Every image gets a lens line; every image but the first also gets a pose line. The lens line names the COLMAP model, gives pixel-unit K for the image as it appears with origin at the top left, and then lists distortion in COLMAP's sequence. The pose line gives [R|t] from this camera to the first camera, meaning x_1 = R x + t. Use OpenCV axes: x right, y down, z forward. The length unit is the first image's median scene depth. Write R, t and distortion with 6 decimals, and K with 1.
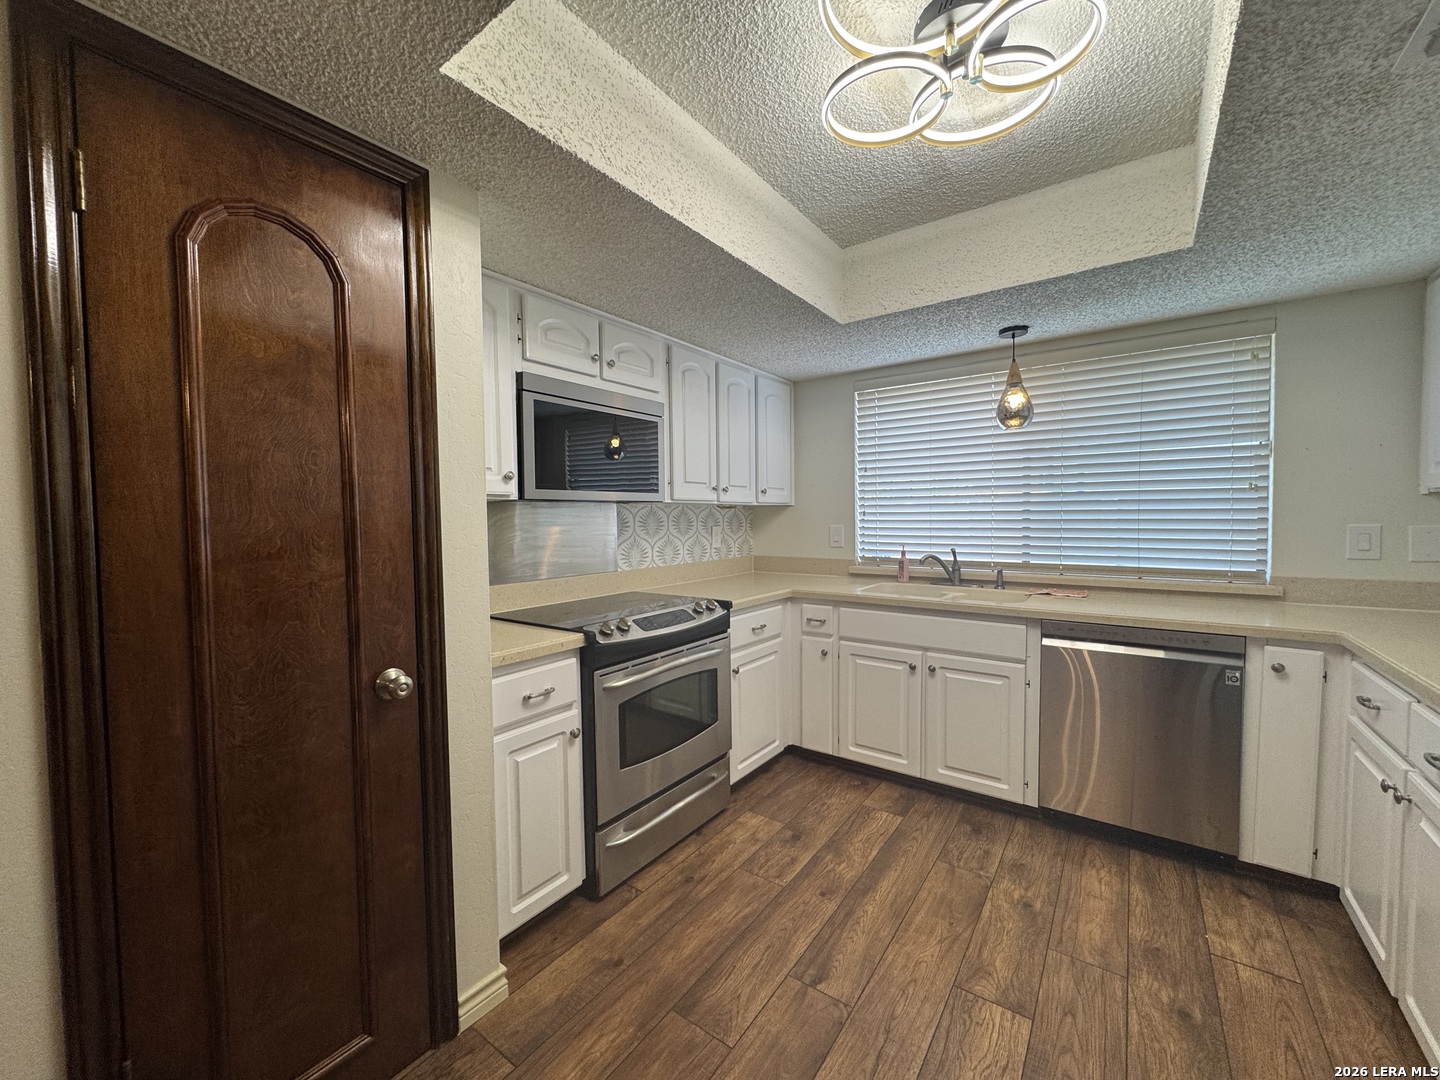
lens RADIAL K [[574.0, 0, 720.0], [0, 574.0, 540.0], [0, 0, 1]] dist [-0.004011, 0.000187]
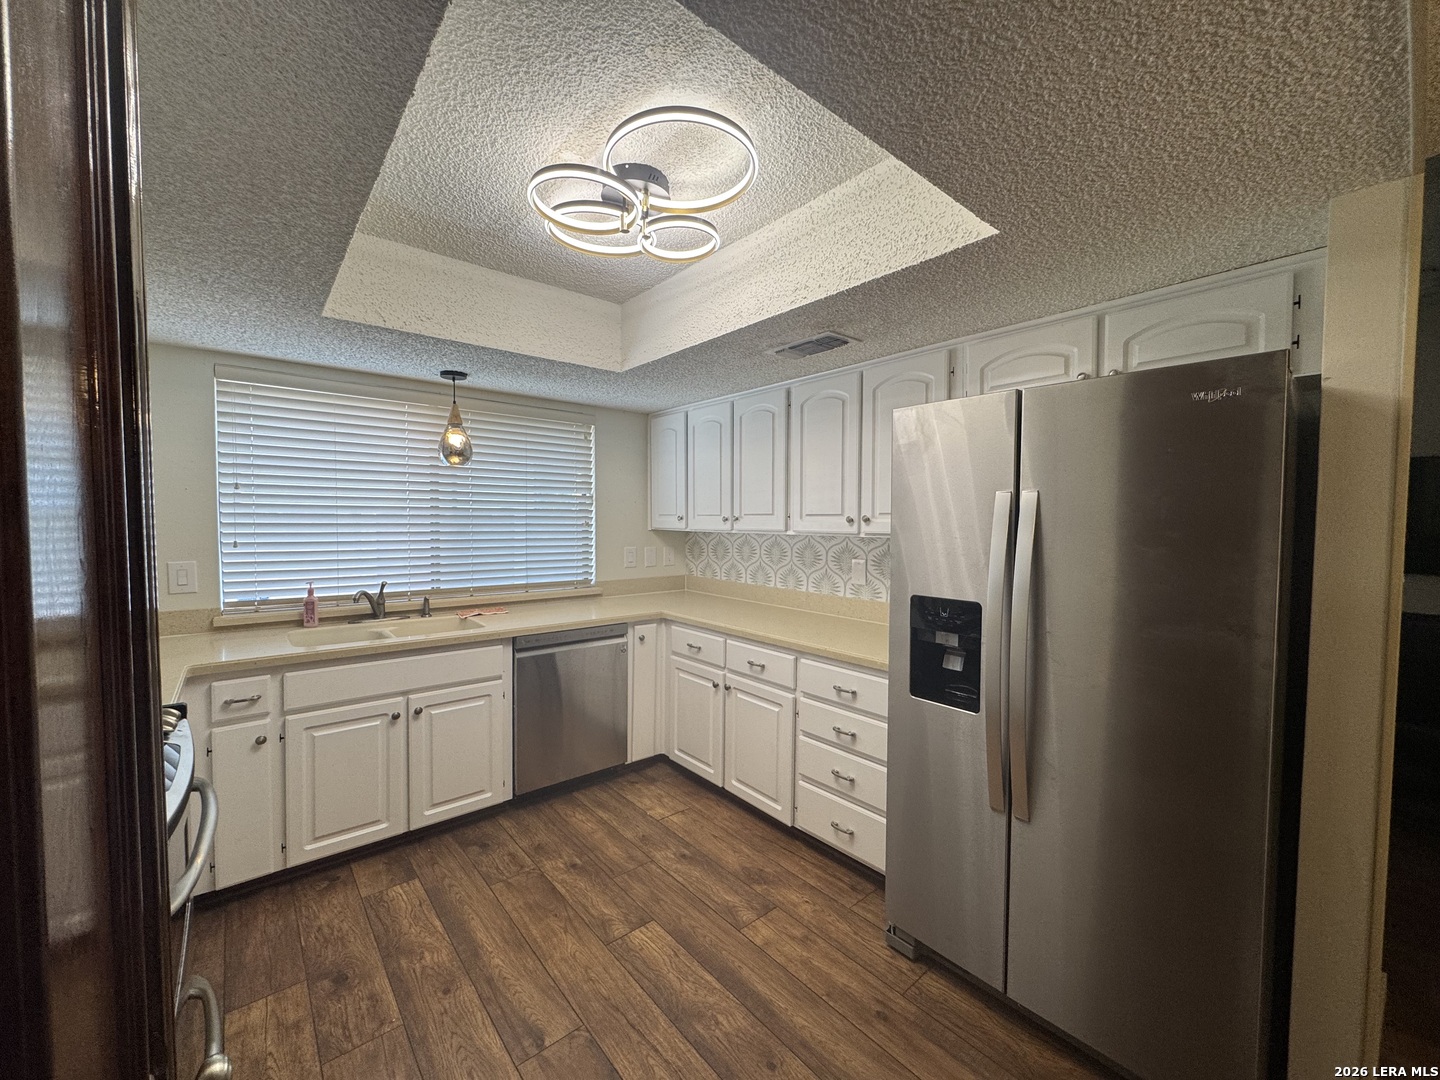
lens RADIAL K [[574.6, 0, 720.0], [0, 574.6, 540.0], [0, 0, 1]] dist [0.000722, 0.000173]
pose [[0.237509, -0.026411, 0.971026, -0.540725], [0.027721, 0.999407, 0.020402, -0.082060], [-0.970990, 0.022072, 0.238101, 0.346502]]
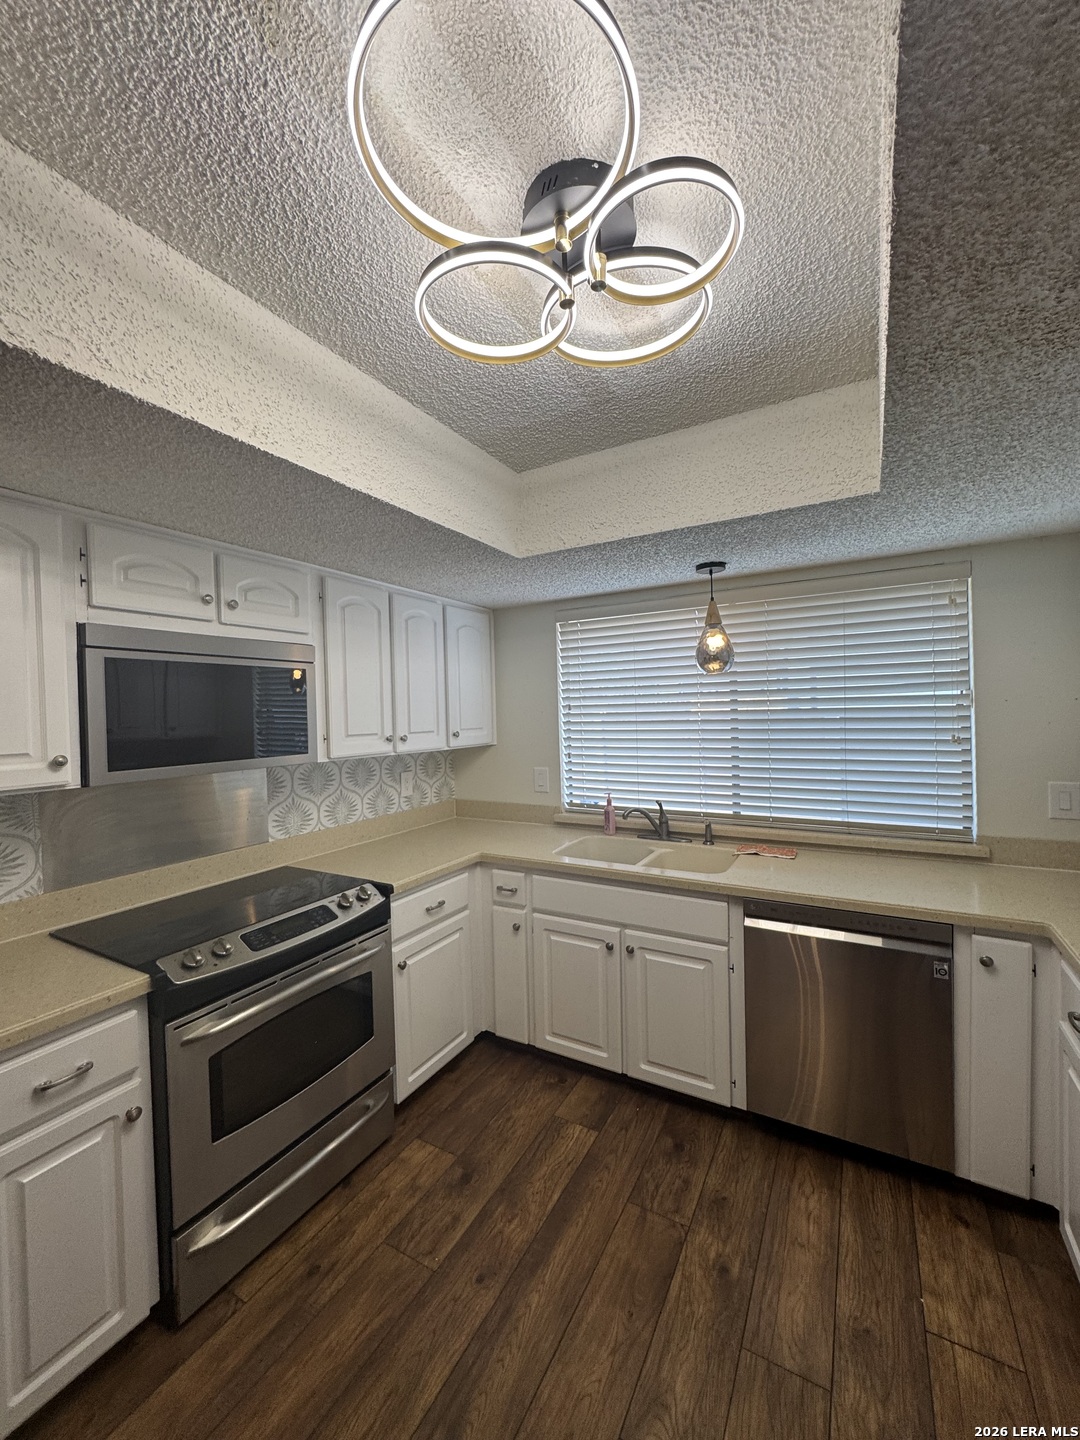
lens RADIAL K [[574.0, 0, 544.3], [0, 574.0, 720.3], [0, 0, 1]] dist [-0.004011, 0.000187]
pose [[0.993349, -0.016680, 0.113927, 0.182062], [0.019934, 0.999423, -0.027485, -0.129967], [-0.113402, 0.029573, 0.993109, 0.168461]]
